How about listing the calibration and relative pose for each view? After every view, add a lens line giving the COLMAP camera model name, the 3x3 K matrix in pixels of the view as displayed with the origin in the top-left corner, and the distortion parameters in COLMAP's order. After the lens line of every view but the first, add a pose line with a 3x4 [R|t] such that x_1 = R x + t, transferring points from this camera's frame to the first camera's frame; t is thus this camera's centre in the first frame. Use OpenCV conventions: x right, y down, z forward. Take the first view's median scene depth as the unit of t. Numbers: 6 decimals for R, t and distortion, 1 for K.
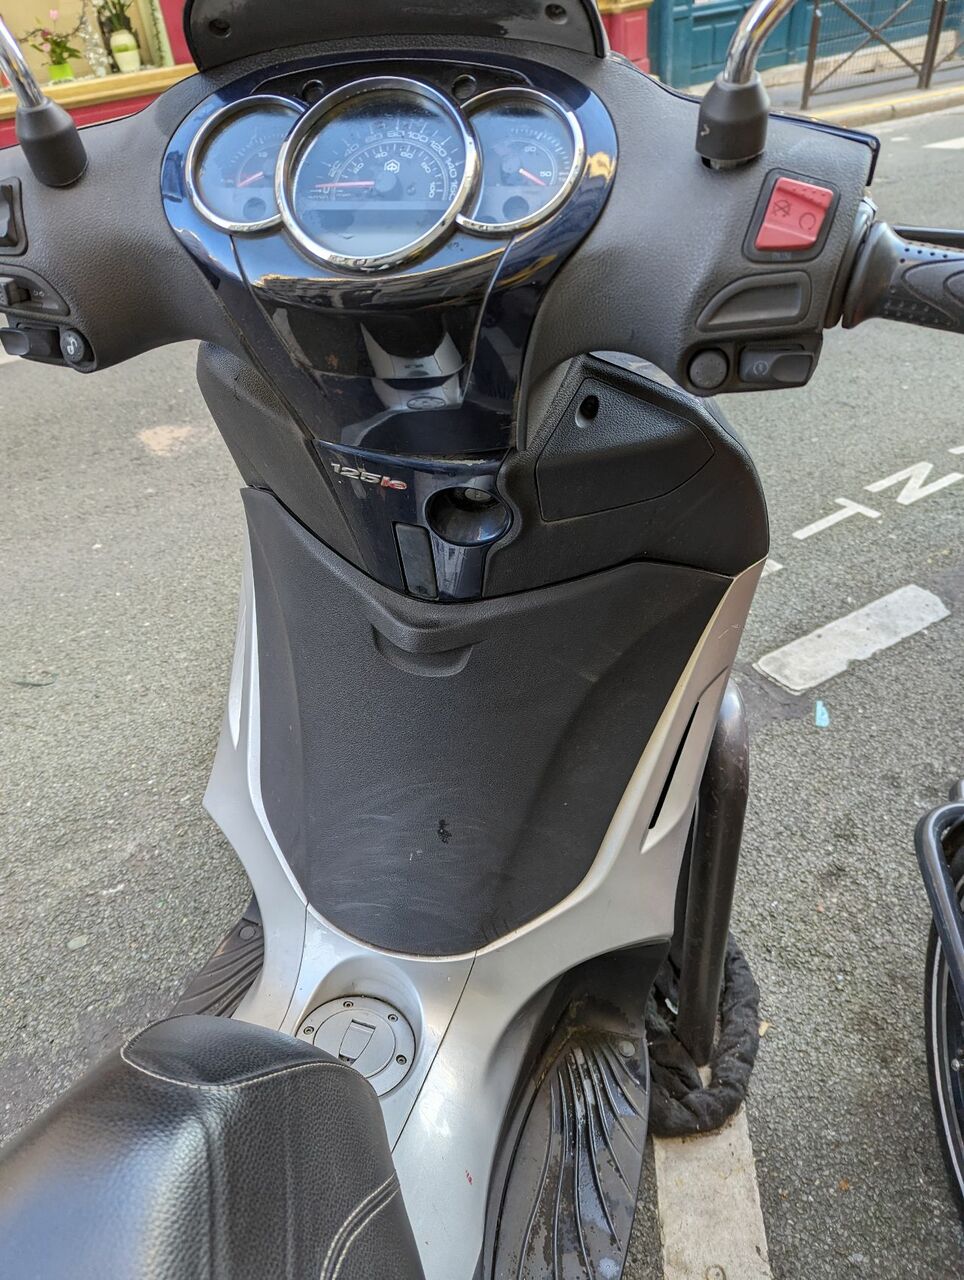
lens RADIAL K [[893.3, 0, 463.2], [0, 893.3, 639.3], [0, 0, 1]] dist [0.080167, -0.085581]
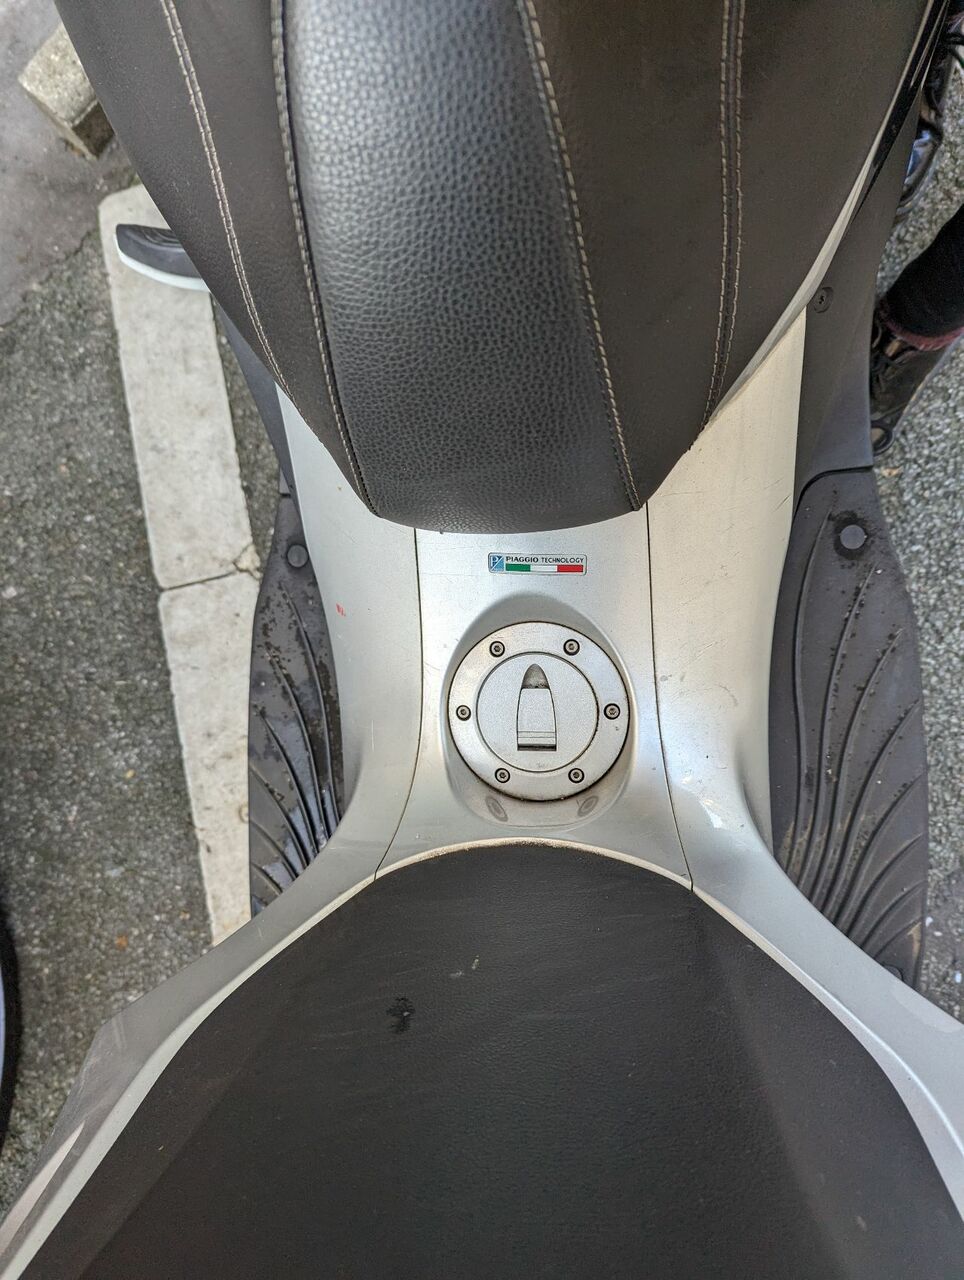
lens RADIAL K [[909.1, 0, 482.6], [0, 909.1, 664.8], [0, 0, 1]] dist [0.078274, -0.082070]
pose [[-0.945032, 0.304989, 0.117885, -0.130773], [-0.060630, -0.517724, 0.853397, -0.075734], [0.321308, 0.799340, 0.507757, 0.475344]]
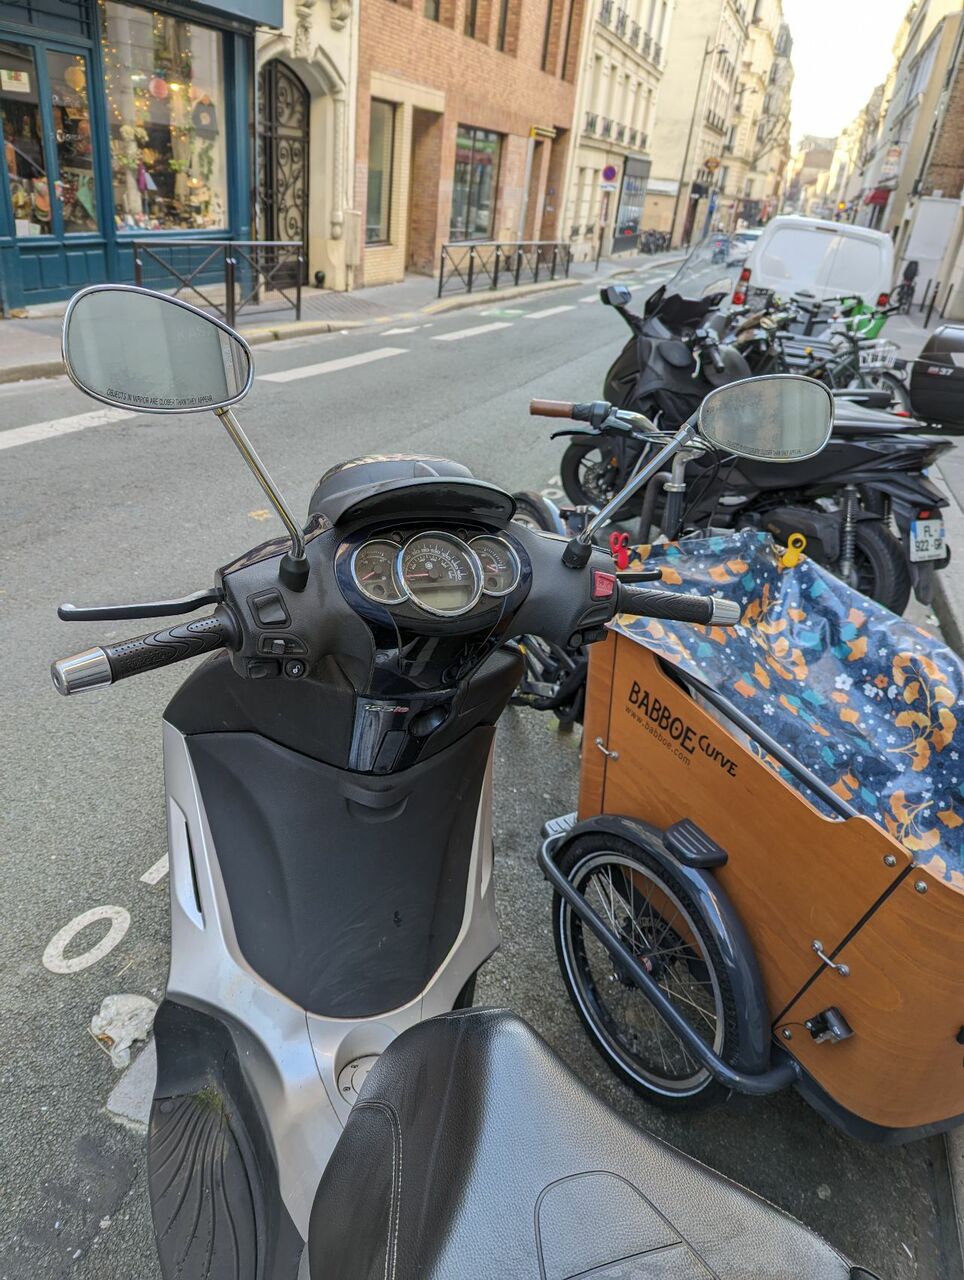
lens RADIAL K [[918.8, 0, 459.3], [0, 918.8, 624.6], [0, 0, 1]] dist [0.009460, 0.004208]
pose [[0.763478, -0.122153, 0.634176, -0.681936], [0.242397, 0.964362, -0.106067, -0.066065], [-0.598619, 0.234702, 0.765879, -0.321590]]
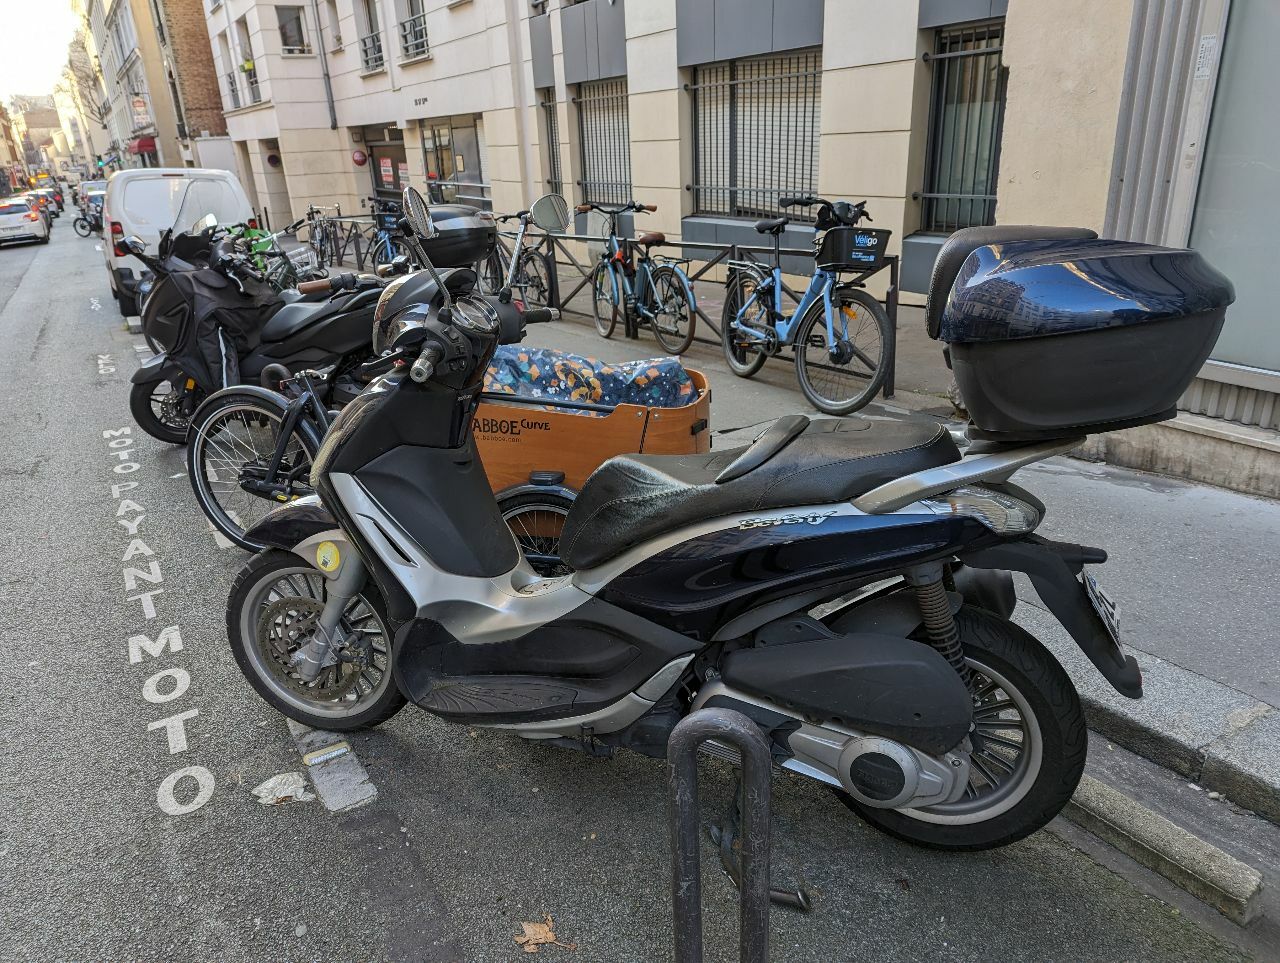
lens RADIAL K [[893.3, 0, 624.8], [0, 893.3, 487.0], [0, 0, 1]] dist [0.080167, -0.085581]
pose [[0.035050, -0.270314, 0.962134, -2.058048], [0.645010, 0.741487, 0.184825, -0.099125], [-0.763370, 0.614108, 0.200344, 0.023662]]
